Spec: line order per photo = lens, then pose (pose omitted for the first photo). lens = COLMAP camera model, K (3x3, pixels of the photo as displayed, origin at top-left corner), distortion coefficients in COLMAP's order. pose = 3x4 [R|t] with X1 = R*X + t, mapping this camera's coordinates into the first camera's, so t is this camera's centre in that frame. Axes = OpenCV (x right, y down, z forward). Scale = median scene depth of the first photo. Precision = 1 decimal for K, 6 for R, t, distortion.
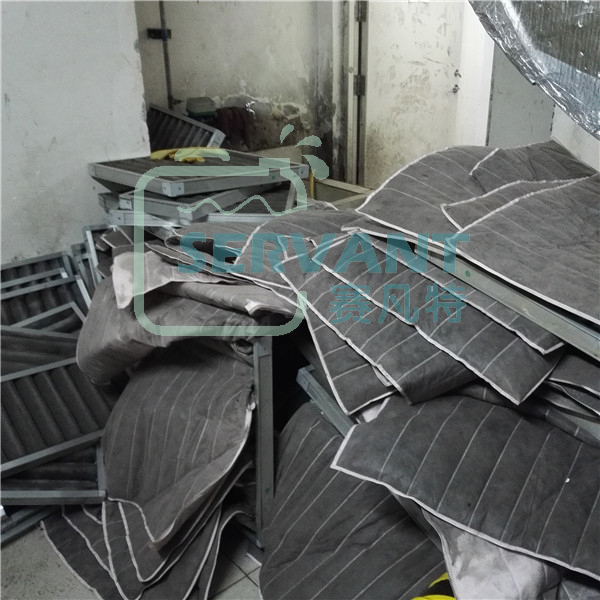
lens RADIAL K [[683.0, 0, 300.0], [0, 683.0, 300.0], [0, 0, 1]] dist [0.121763, -0.300433]
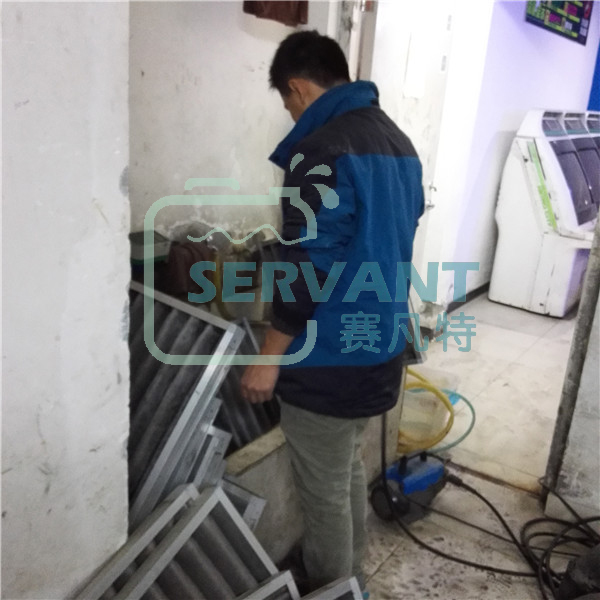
lens RADIAL K [[683.0, 0, 300.0], [0, 683.0, 300.0], [0, 0, 1]] dist [0.121763, -0.300433]
pose [[0.961119, -0.000314, 0.276133, -0.163359], [0.024623, 0.996113, -0.084574, -0.167274], [-0.275033, 0.088085, 0.957391, 0.371496]]
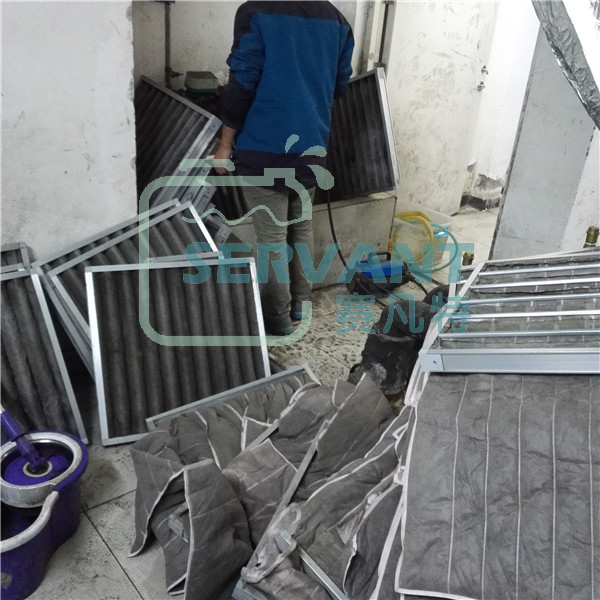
lens RADIAL K [[683.0, 0, 300.0], [0, 683.0, 300.0], [0, 0, 1]] dist [0.121763, -0.300433]
pose [[0.994665, 0.101894, 0.016077, -0.001475], [-0.102551, 0.993601, 0.047342, -0.049703], [-0.011150, -0.048739, 0.998749, 0.079577]]
